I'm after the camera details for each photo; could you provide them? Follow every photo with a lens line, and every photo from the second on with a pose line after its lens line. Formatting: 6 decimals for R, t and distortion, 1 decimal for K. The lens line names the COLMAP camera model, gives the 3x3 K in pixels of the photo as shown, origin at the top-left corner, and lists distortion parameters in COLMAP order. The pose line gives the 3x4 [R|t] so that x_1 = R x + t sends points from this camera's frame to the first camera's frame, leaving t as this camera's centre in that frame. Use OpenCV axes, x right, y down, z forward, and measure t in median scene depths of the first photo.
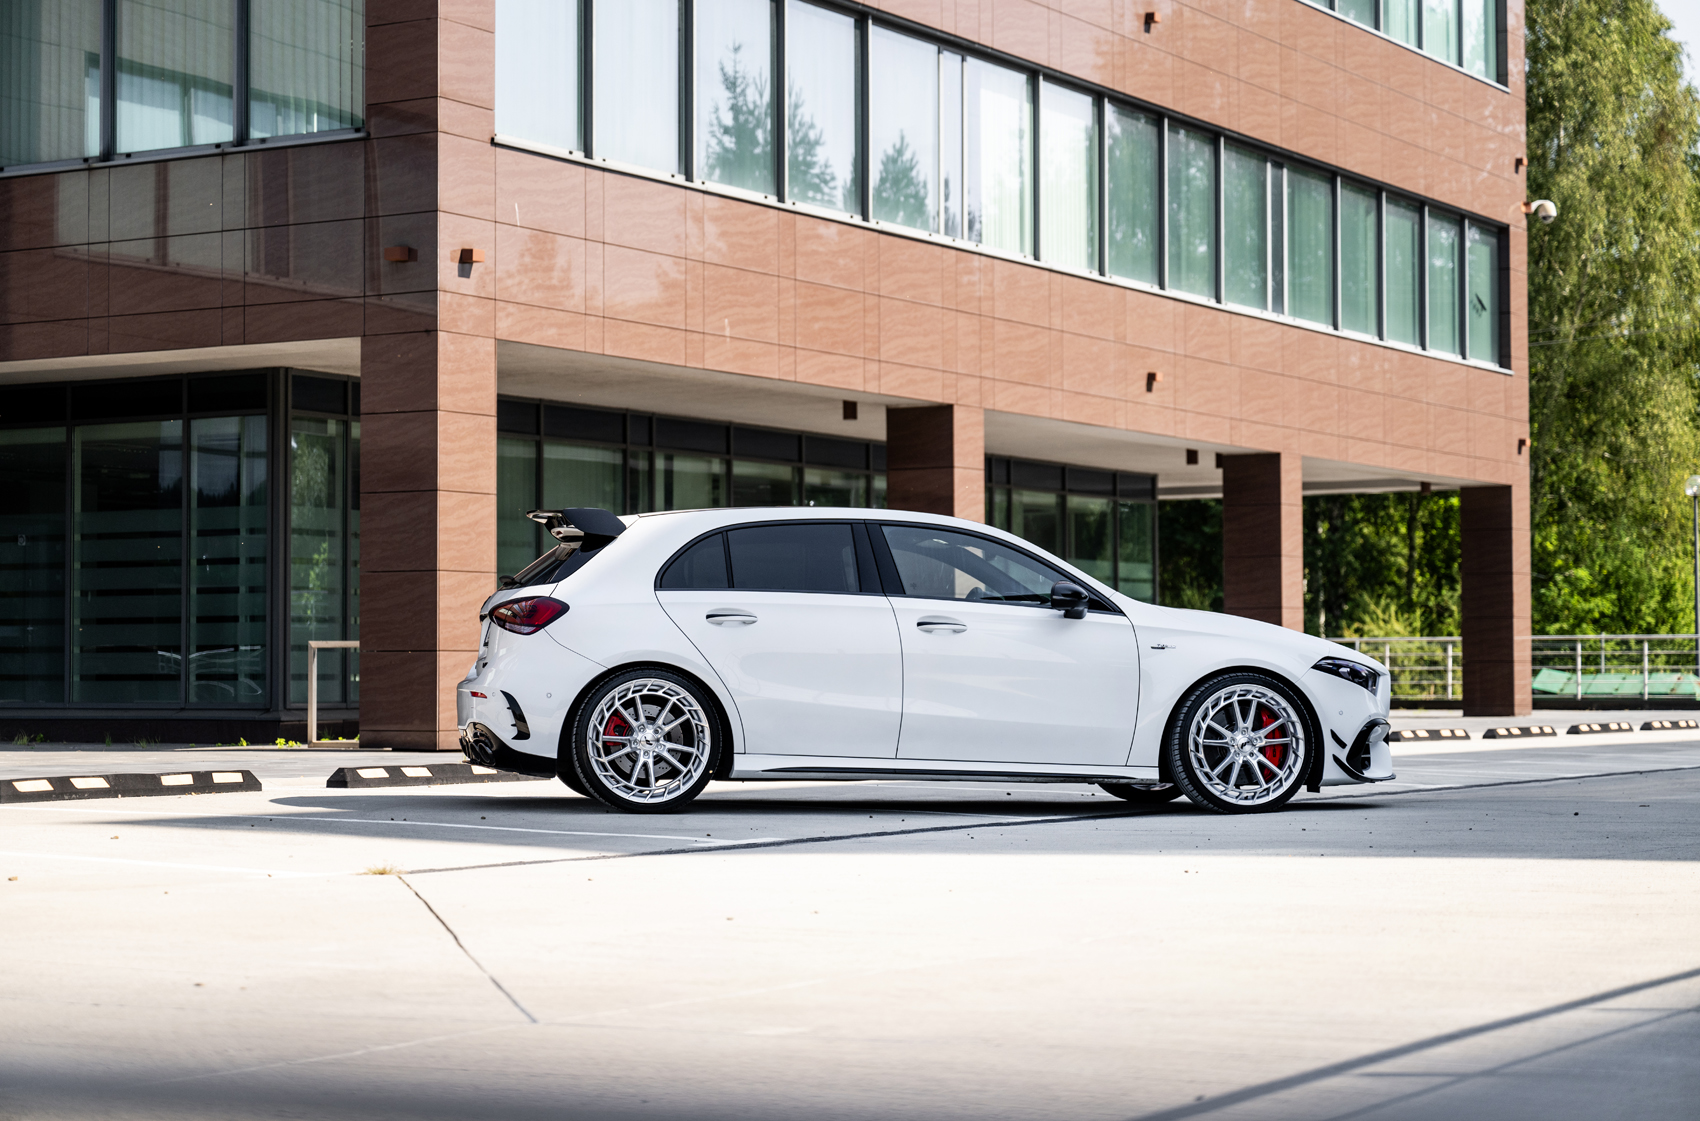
lens RADIAL K [[3222.2, 0, 850.0], [0, 3222.2, 560.5], [0, 0, 1]] dist [0.035383, -0.124403]
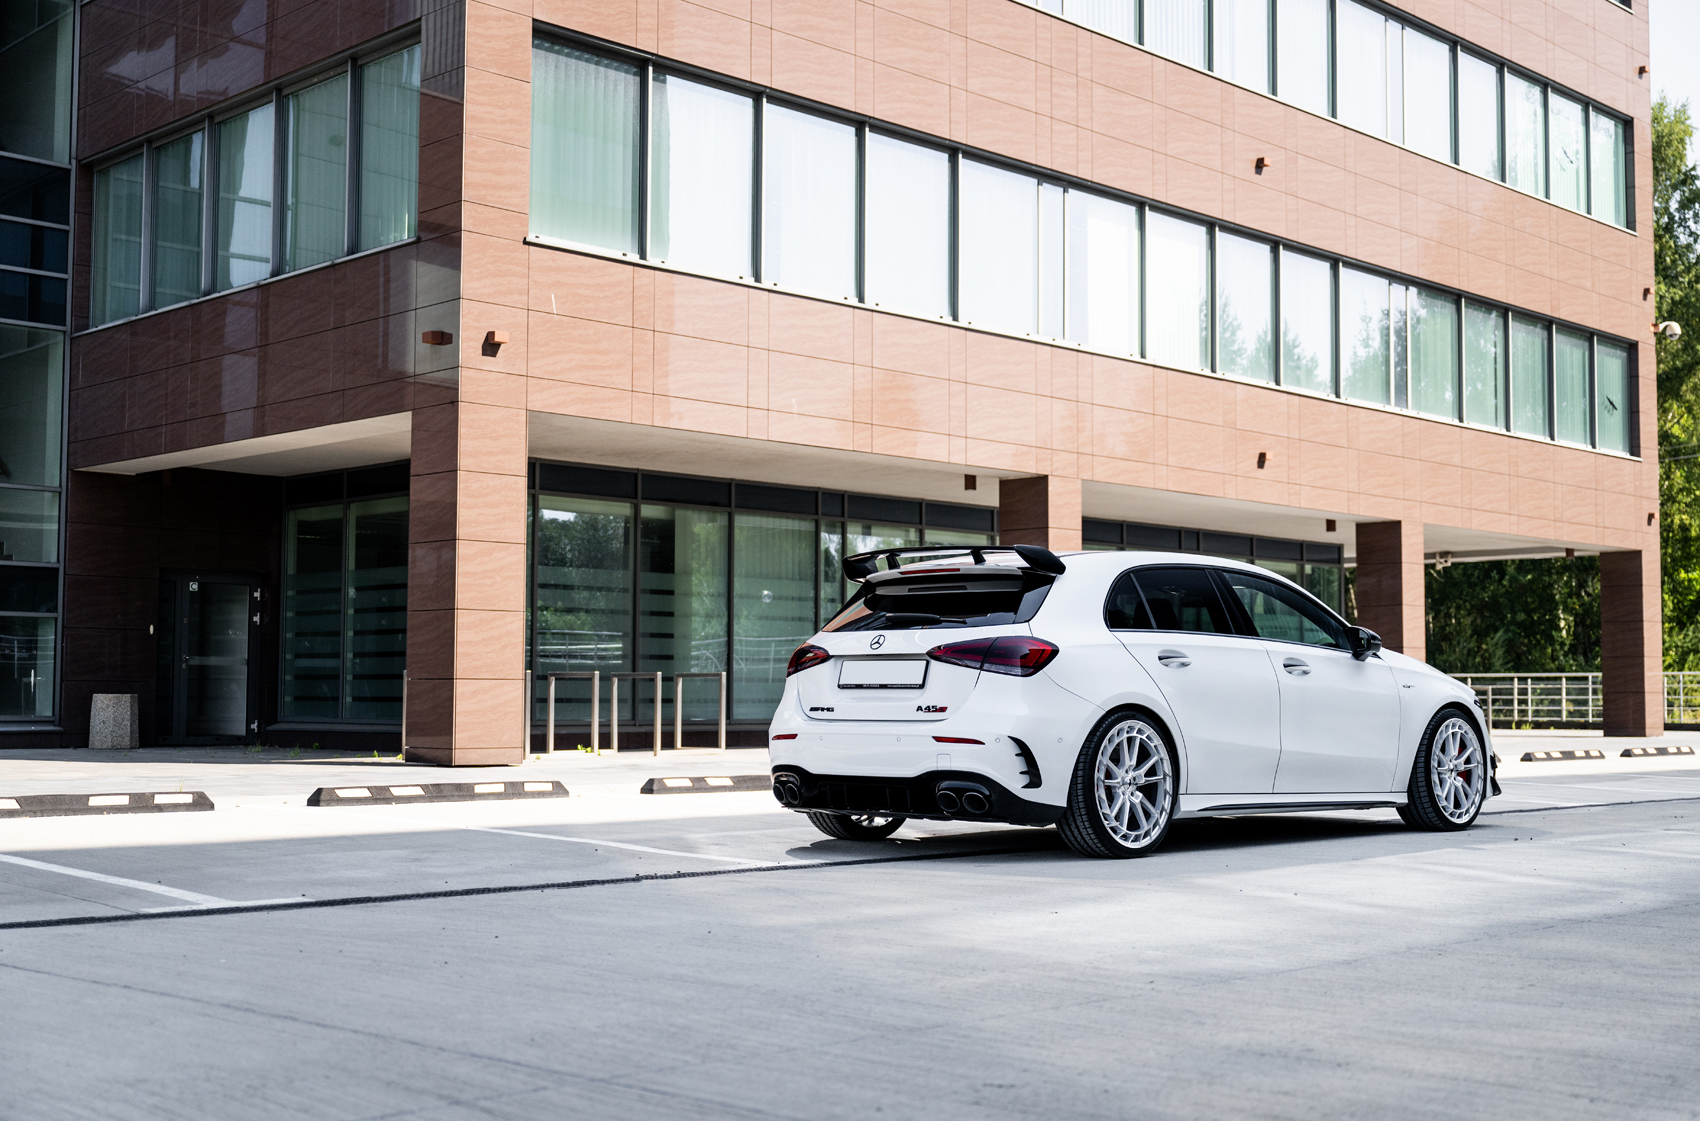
lens RADIAL K [[2091.3, 0, 850.0], [0, 2091.3, 560.5], [0, 0, 1]] dist [-0.006490, -0.008362]
pose [[0.974879, -0.006747, -0.222632, 0.130153], [0.000324, 0.999583, -0.028872, 0.005450], [0.222734, 0.028075, 0.974475, 0.224303]]
